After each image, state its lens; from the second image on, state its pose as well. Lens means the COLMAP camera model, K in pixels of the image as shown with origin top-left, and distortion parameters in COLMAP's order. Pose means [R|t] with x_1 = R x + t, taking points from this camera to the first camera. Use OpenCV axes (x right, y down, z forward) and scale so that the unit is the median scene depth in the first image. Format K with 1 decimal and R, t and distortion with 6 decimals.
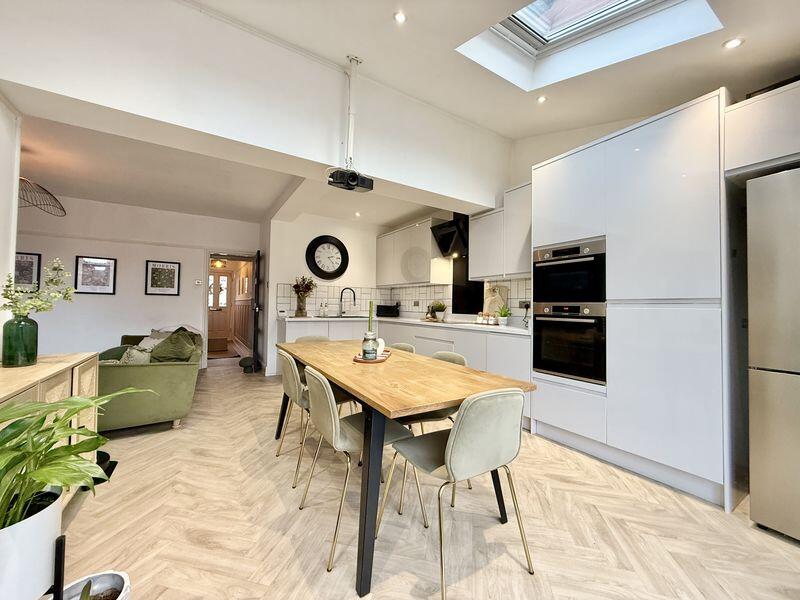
lens RADIAL K [[316.6, 0, 400.0], [0, 316.6, 300.0], [0, 0, 1]] dist [0.000697, -0.000369]
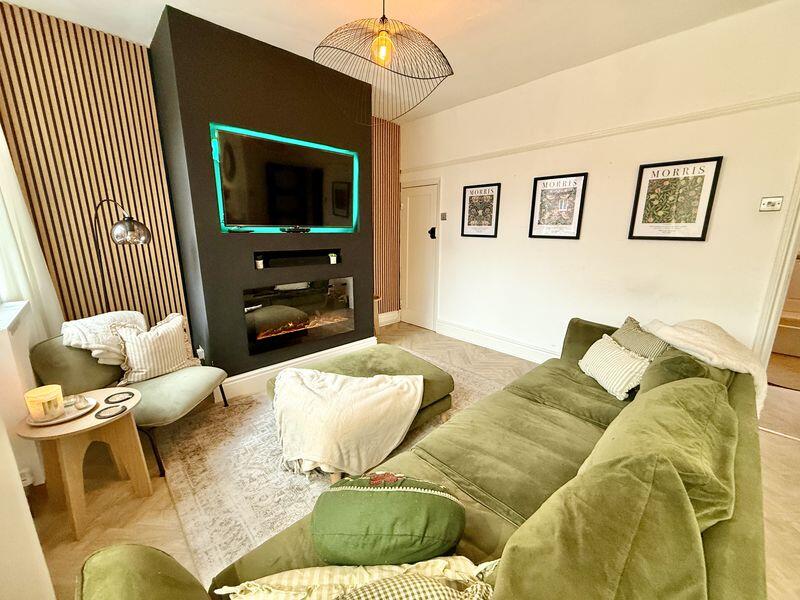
lens RADIAL K [[316.6, 0, 400.0], [0, 316.6, 300.0], [0, 0, 1]] dist [0.000697, -0.000369]
pose [[0.202498, 0.200050, -0.958632, -0.406058], [0.015076, 0.978159, 0.207310, -0.033903], [0.979167, -0.056432, 0.195060, 0.583787]]
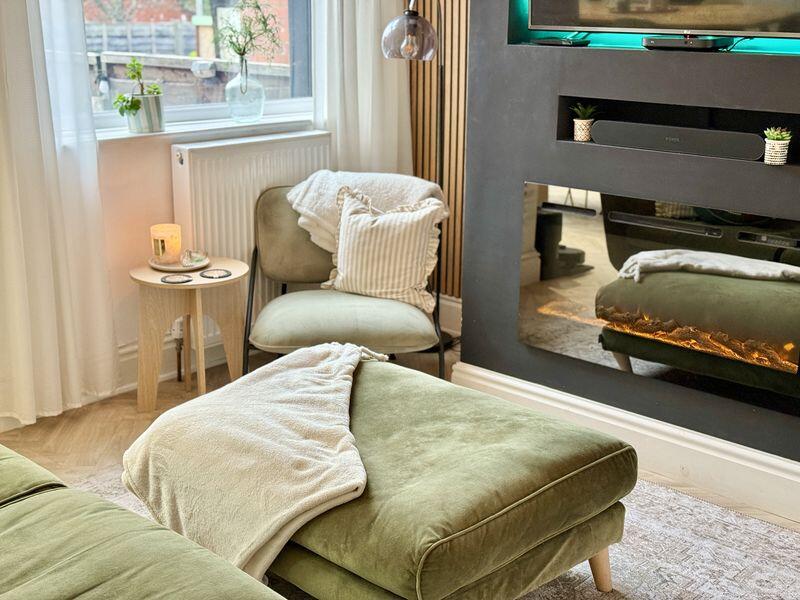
lens RADIAL K [[1098.8, 0, 400.0], [0, 1098.8, 300.0], [0, 0, 1]] dist [0.212389, -0.570488]
pose [[-0.964721, 0.048319, -0.258801, -0.679621], [-0.017824, 0.968772, 0.247312, -0.056539], [0.262669, 0.243200, -0.933734, 1.161470]]
